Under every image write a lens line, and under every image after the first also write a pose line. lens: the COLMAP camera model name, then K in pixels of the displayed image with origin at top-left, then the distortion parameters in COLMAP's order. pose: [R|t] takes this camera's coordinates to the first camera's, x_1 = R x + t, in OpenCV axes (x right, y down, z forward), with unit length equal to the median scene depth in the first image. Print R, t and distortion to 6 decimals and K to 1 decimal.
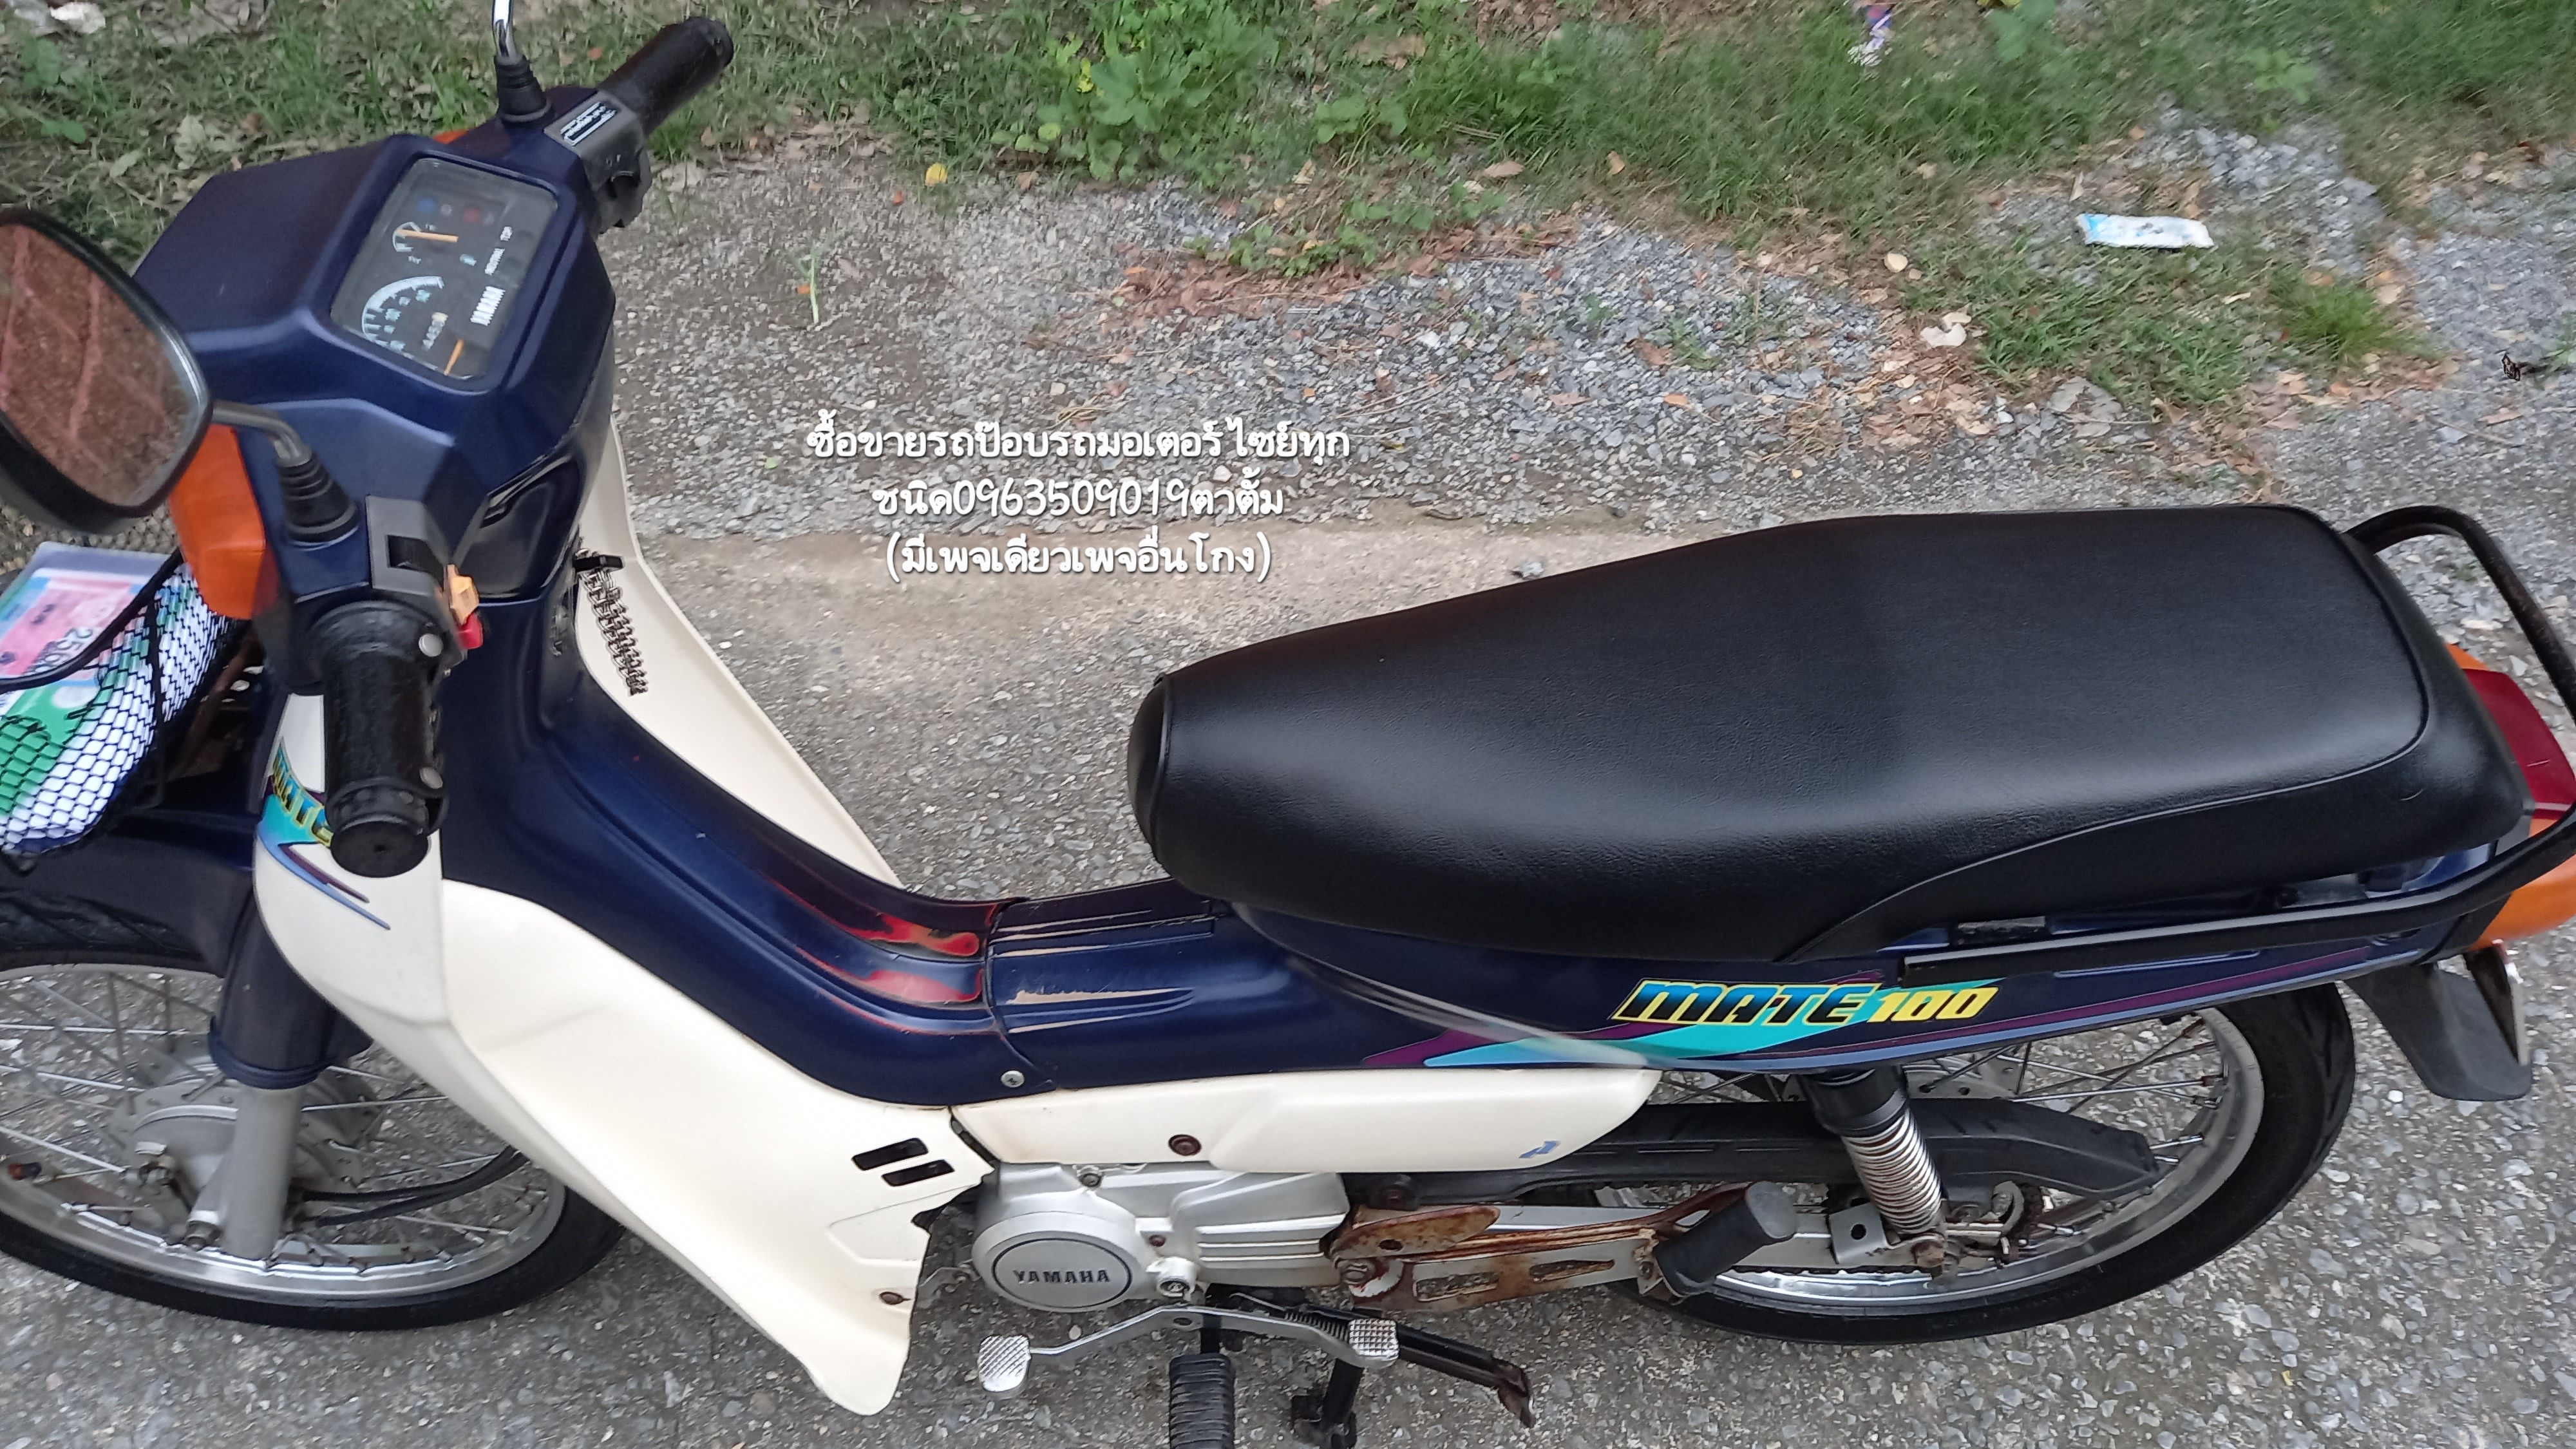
lens RADIAL K [[1855.5, 0, 1289.9], [0, 1855.5, 755.2], [0, 0, 1]] dist [0.050196, -0.053266]
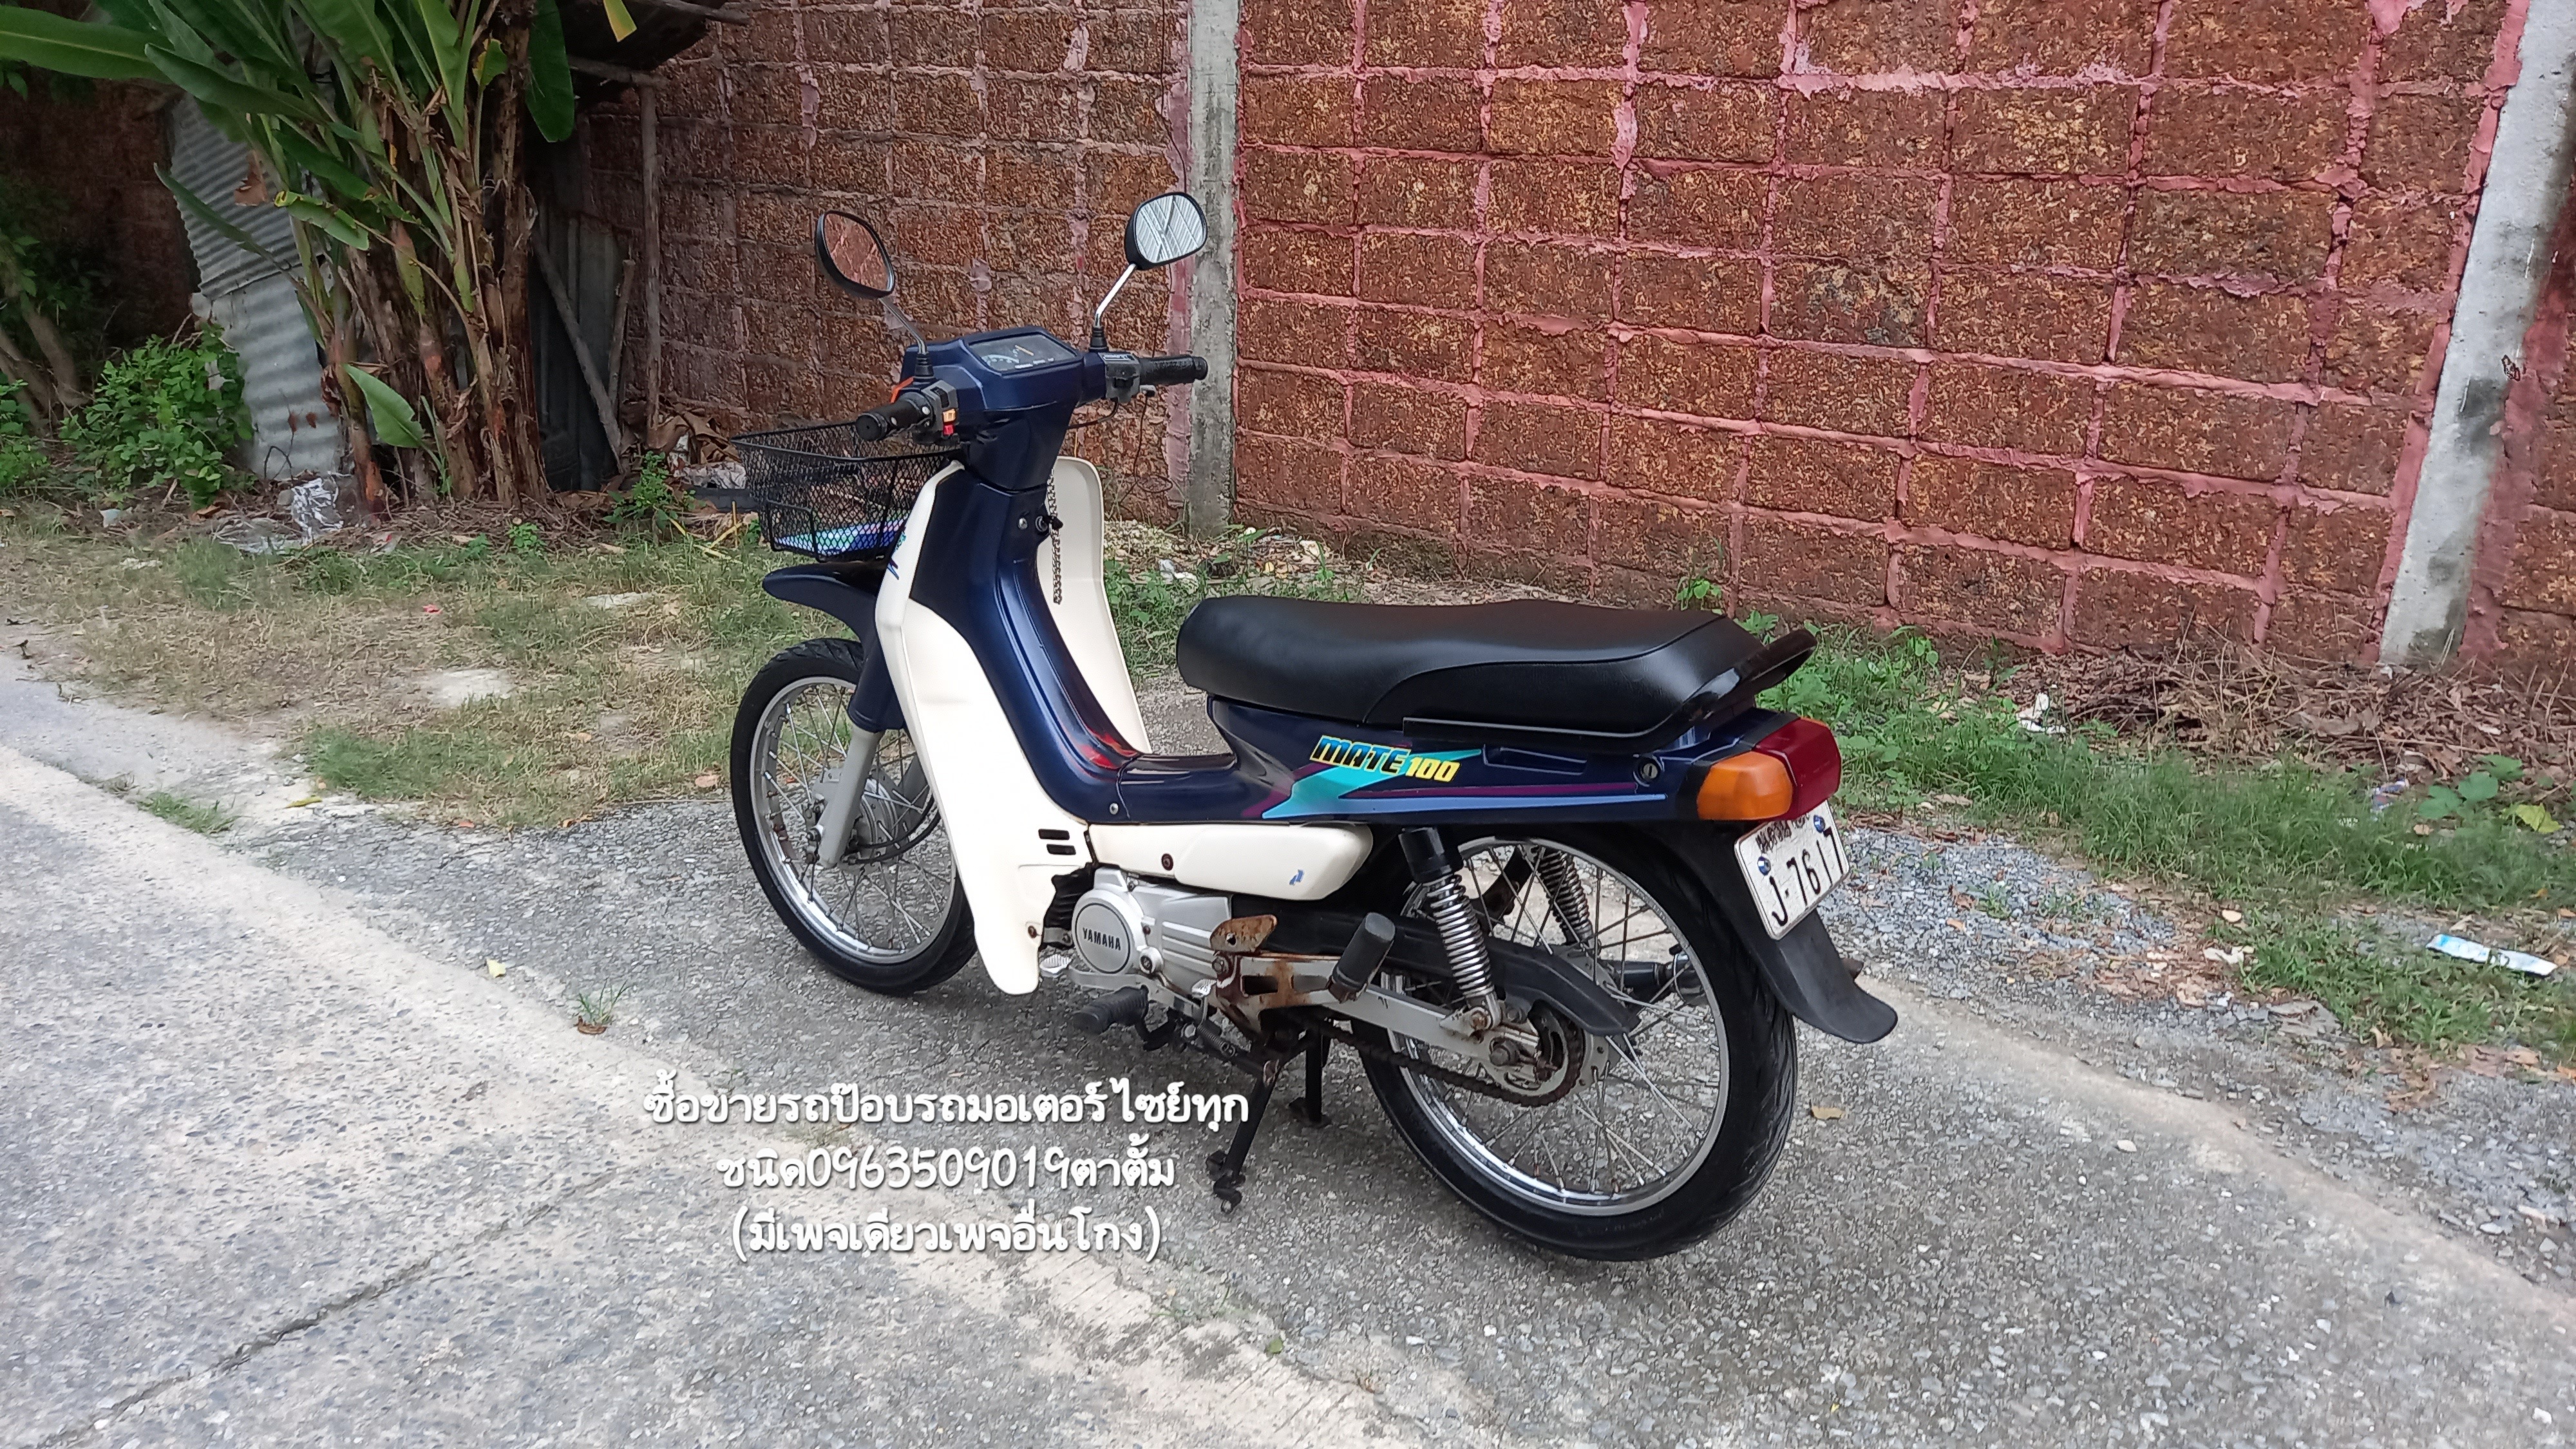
lens RADIAL K [[1877.6, 0, 1291.4], [0, 1877.6, 744.3], [0, 0, 1]] dist [0.056593, -0.064837]
pose [[0.804923, 0.195974, -0.560084, 0.507792], [-0.437192, 0.834056, -0.336472, 0.322426], [0.401202, 0.515698, 0.757029, -0.220752]]
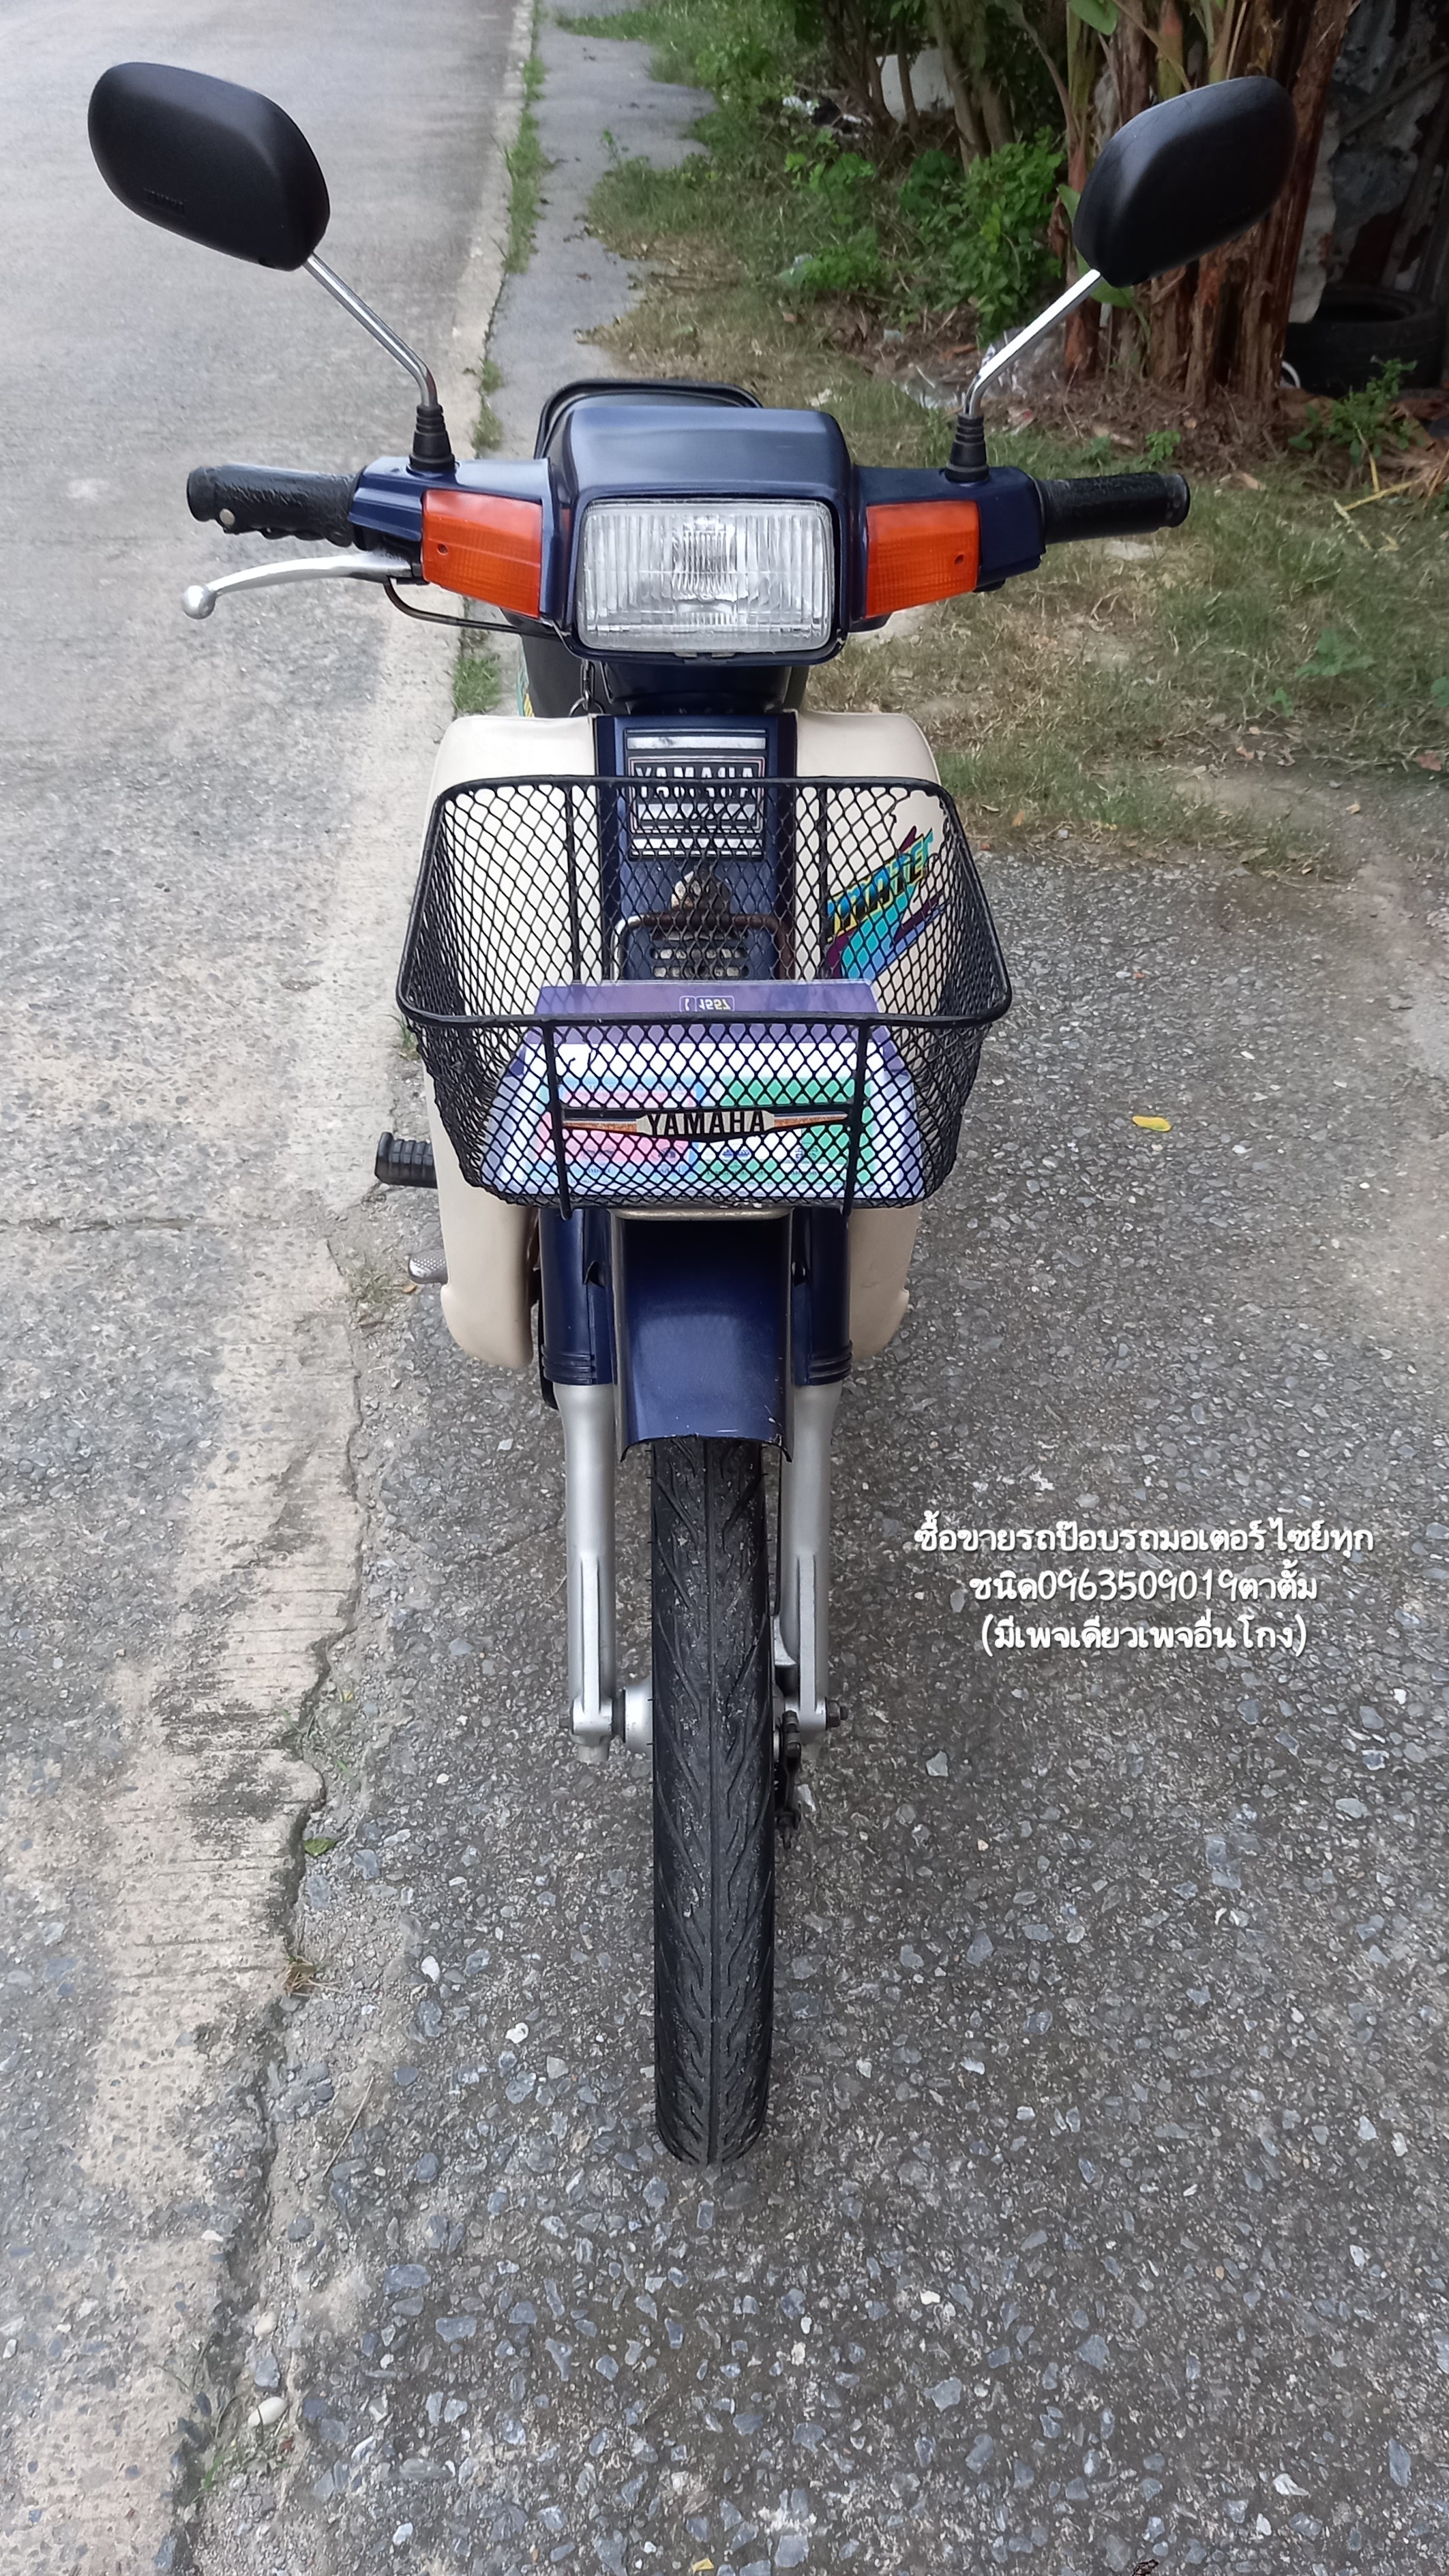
lens RADIAL K [[1989.7, 0, 724.5], [0, 1989.7, 1288.0], [0, 0, 1]] dist [0.054112, -0.060205]
pose [[0.065909, 0.593951, -0.801797, 0.501339], [-0.736241, 0.571315, 0.362696, -0.139482], [0.673502, 0.566411, 0.474945, 0.208979]]
